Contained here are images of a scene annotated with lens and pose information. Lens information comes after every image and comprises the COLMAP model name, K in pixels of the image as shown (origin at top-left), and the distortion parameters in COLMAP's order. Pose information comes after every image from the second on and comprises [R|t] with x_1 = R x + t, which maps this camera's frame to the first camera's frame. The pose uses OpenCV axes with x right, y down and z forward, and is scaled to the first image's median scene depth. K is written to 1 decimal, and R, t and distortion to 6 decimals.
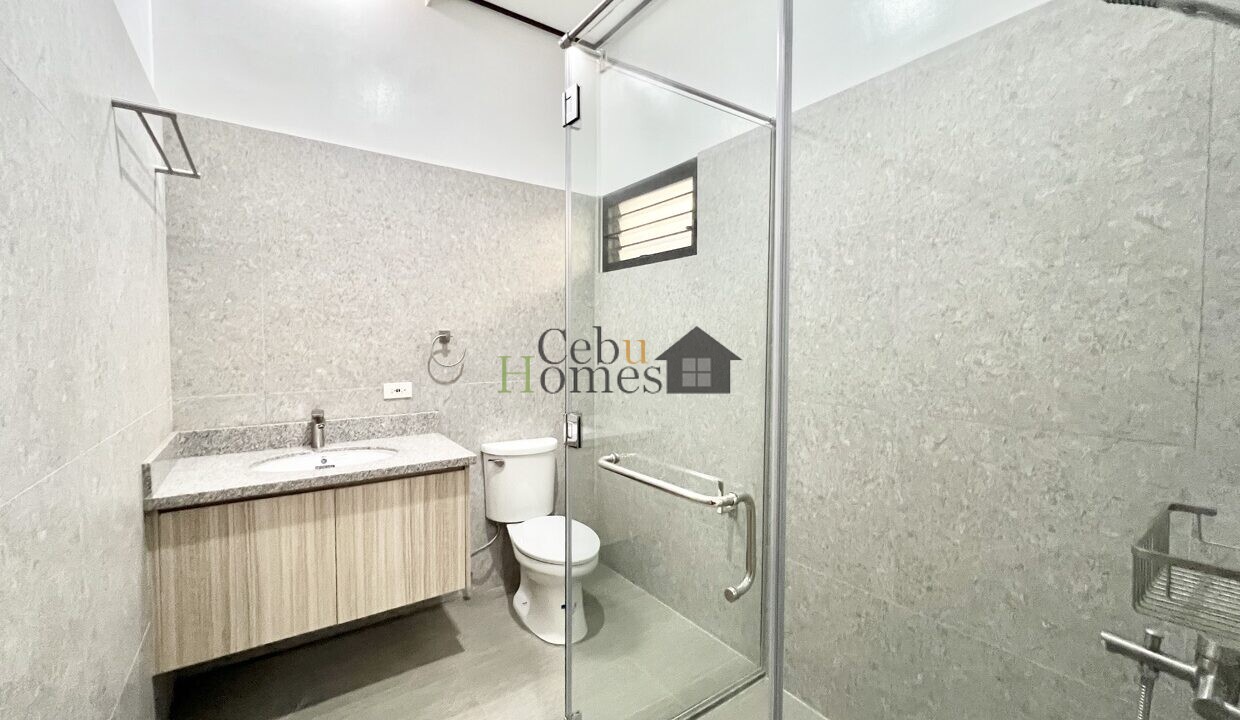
lens RADIAL K [[501.2, 0, 622.1], [0, 501.2, 362.5], [0, 0, 1]] dist [0.003604, 0.000108]
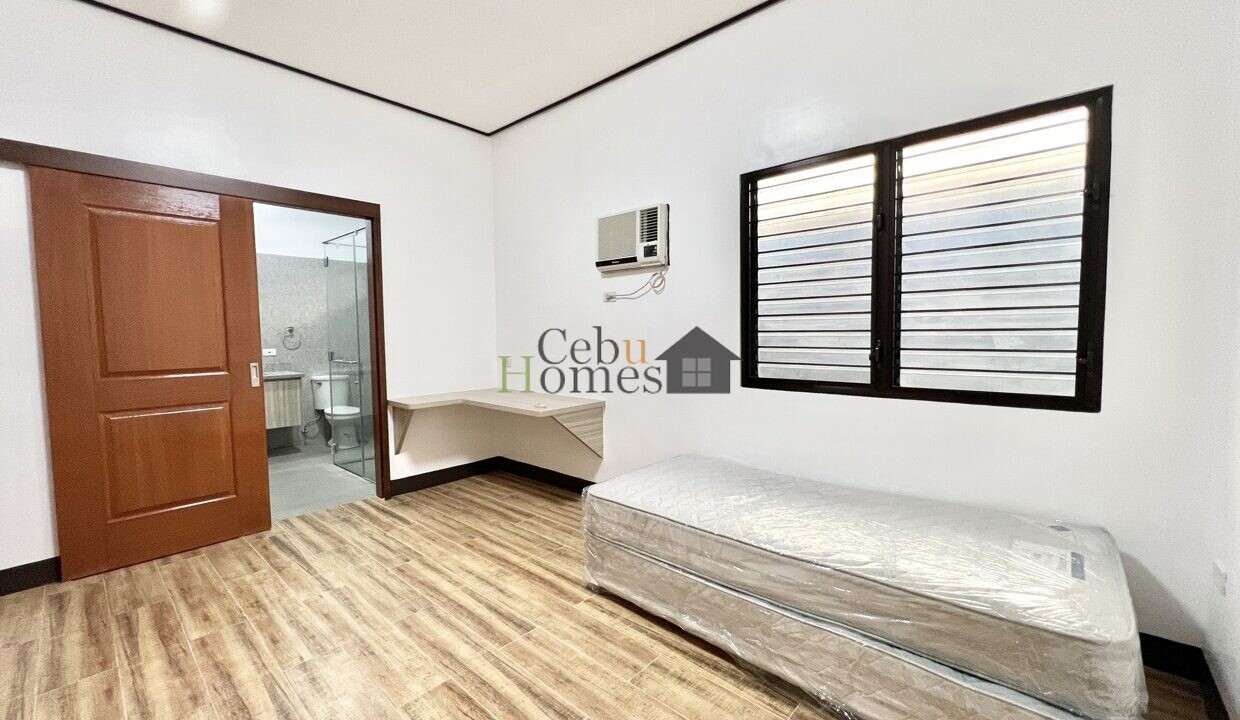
lens RADIAL K [[501.2, 0, 619.0], [0, 501.2, 363.0], [0, 0, 1]] dist [0.003604, 0.000108]
pose [[0.978125, -0.026198, 0.206362, 0.648451], [0.021398, 0.999447, 0.025457, 0.077709], [-0.206914, -0.020485, 0.978145, -1.590798]]
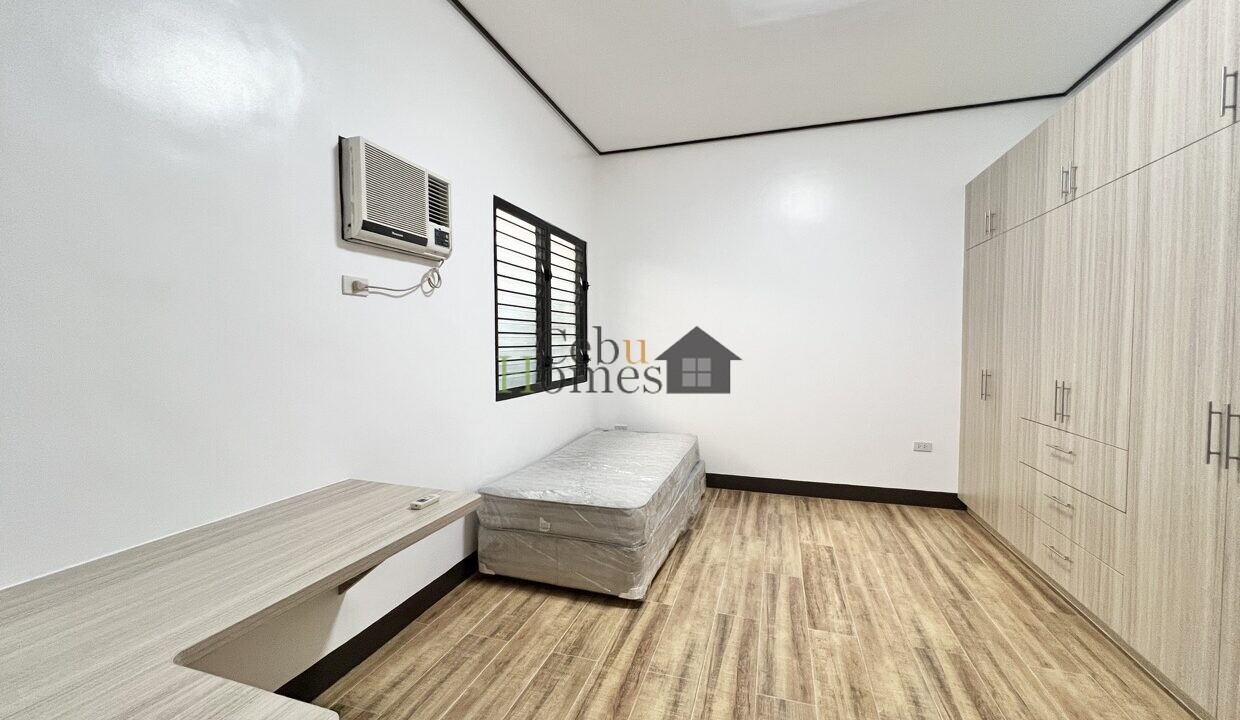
lens RADIAL K [[501.2, 0, 619.5], [0, 501.2, 359.3], [0, 0, 1]] dist [0.003604, 0.000108]
pose [[-0.597723, -0.028848, 0.801183, -0.336276], [0.033823, 0.997555, 0.061152, -0.037640], [-0.800989, 0.063651, -0.595286, 0.910606]]
